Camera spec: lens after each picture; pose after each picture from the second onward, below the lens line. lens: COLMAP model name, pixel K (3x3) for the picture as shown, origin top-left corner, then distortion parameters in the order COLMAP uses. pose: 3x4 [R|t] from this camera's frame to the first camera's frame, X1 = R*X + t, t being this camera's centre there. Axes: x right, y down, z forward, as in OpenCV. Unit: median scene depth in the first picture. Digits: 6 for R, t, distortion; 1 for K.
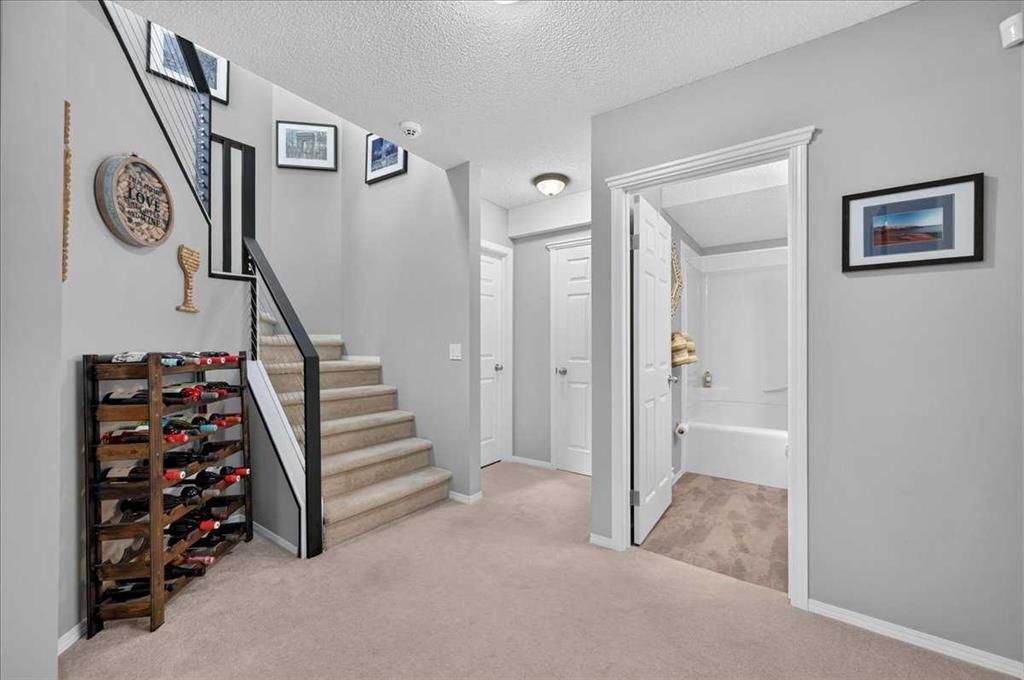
lens RADIAL K [[399.7, 0, 512.3], [0, 399.7, 343.6], [0, 0, 1]] dist [-0.002251, 0.000060]
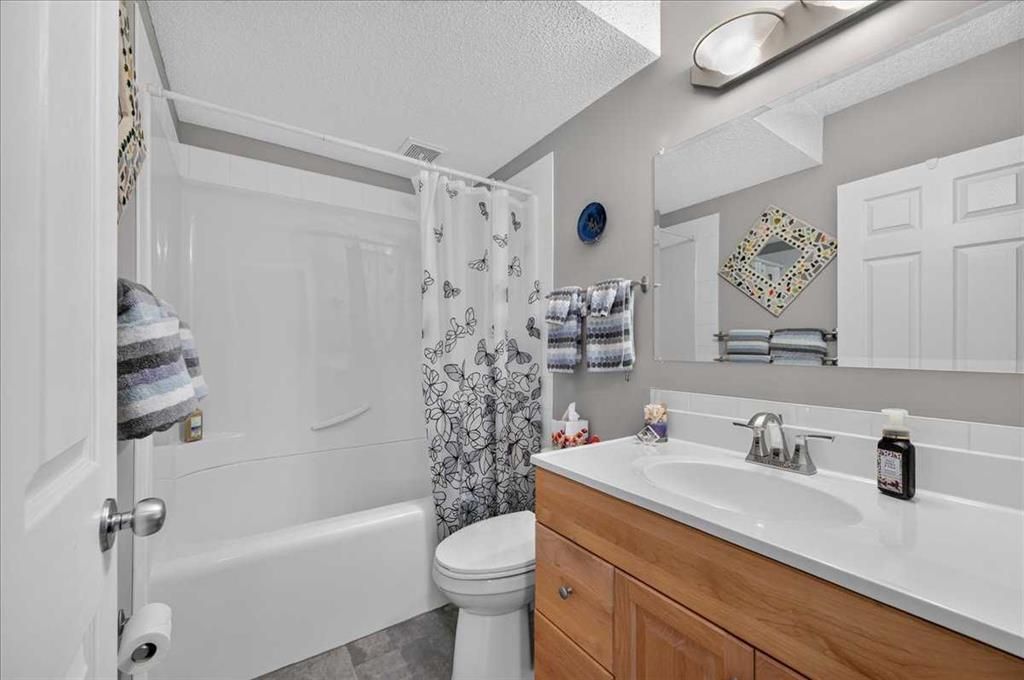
lens RADIAL K [[399.7, 0, 512.1], [0, 399.7, 347.4], [0, 0, 1]] dist [-0.002251, 0.000060]
pose [[0.342441, 0.005408, 0.939524, 0.271951], [-0.001233, 0.999985, -0.005307, 0.010141], [-0.939538, 0.000659, 0.342443, 0.730061]]
